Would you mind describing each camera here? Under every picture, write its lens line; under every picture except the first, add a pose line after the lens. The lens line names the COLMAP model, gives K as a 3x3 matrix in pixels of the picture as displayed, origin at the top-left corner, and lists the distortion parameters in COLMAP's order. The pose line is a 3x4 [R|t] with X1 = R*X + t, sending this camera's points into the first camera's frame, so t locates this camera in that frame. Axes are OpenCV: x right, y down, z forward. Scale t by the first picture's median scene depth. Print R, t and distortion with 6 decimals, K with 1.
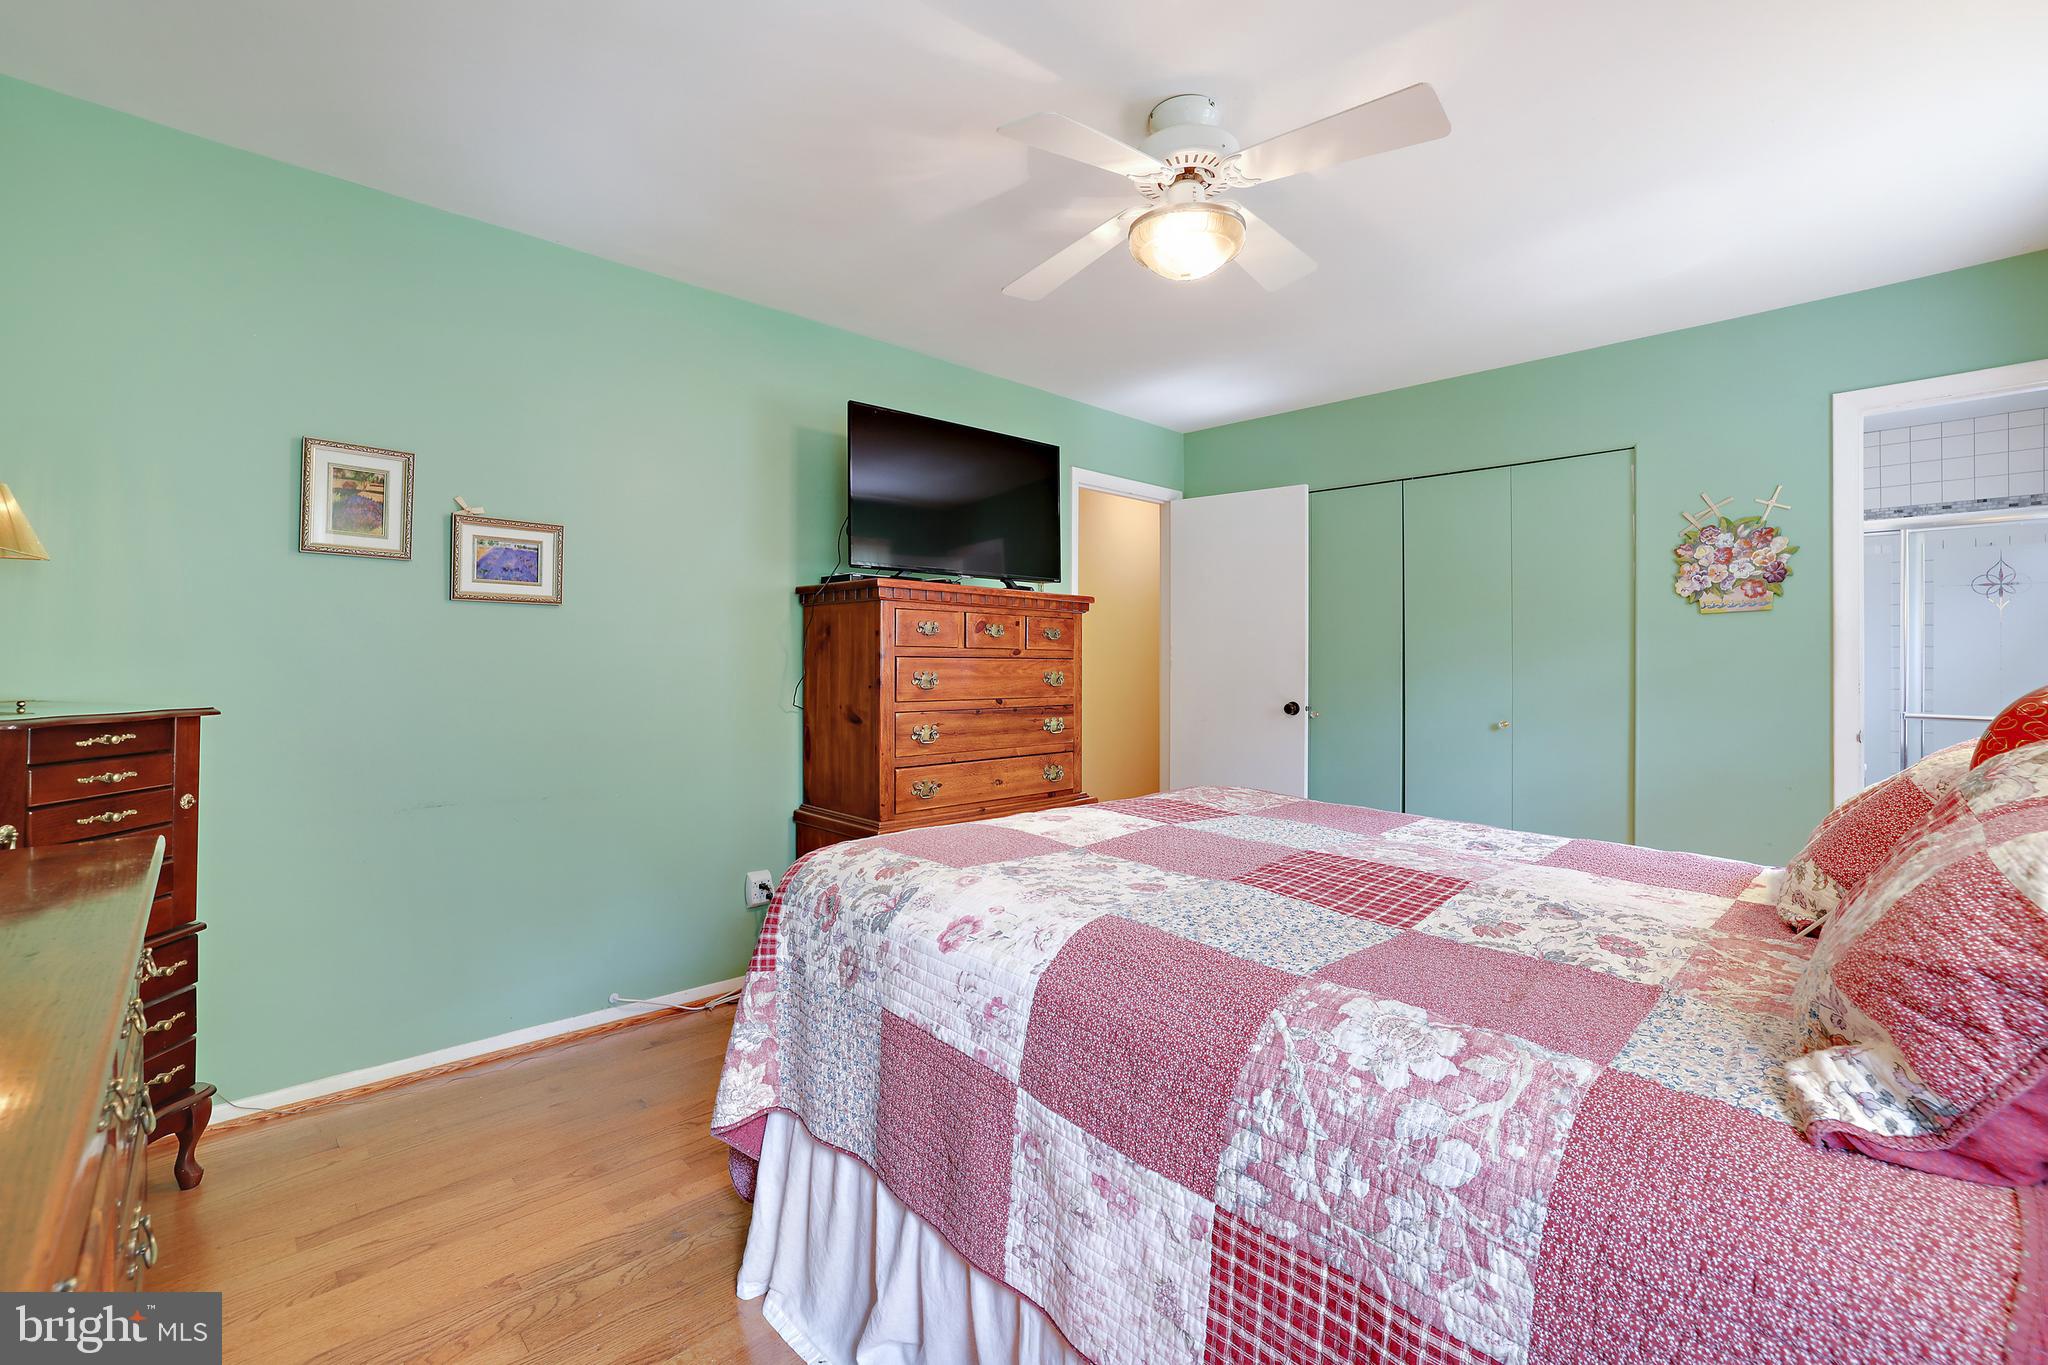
lens RADIAL K [[899.9, 0, 1011.2], [0, 899.9, 668.9], [0, 0, 1]] dist [-0.002282, 0.000143]
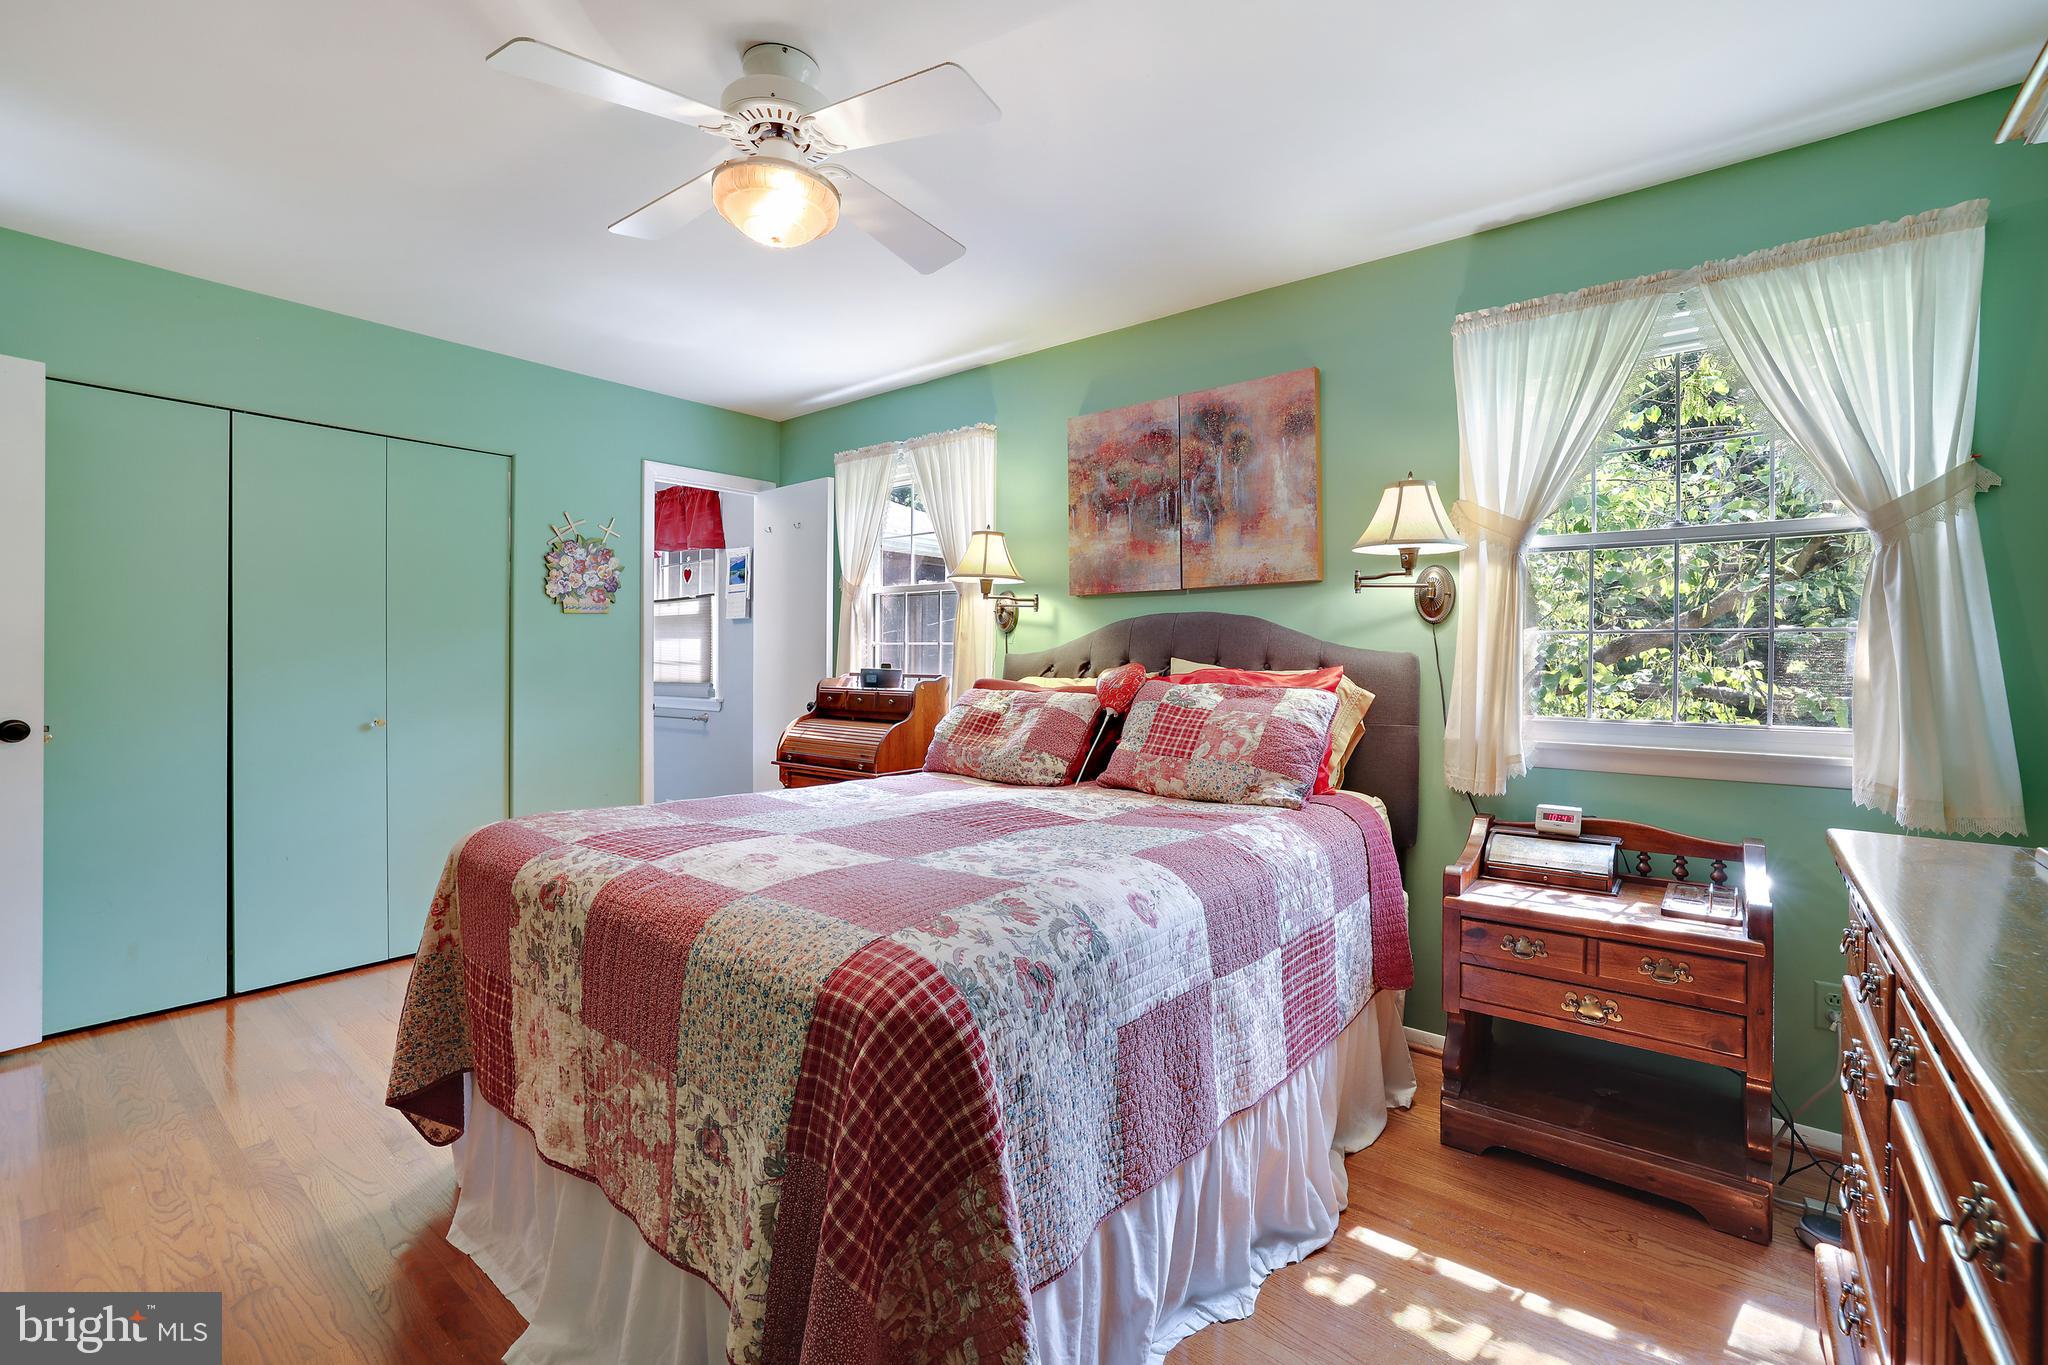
lens RADIAL K [[899.9, 0, 1020.9], [0, 899.9, 667.6], [0, 0, 1]] dist [-0.002282, 0.000143]
pose [[-0.163355, -0.017709, 0.986408, -0.529474], [0.001131, 0.999835, 0.018138, -0.010496], [-0.986567, 0.004078, -0.163308, 0.629994]]
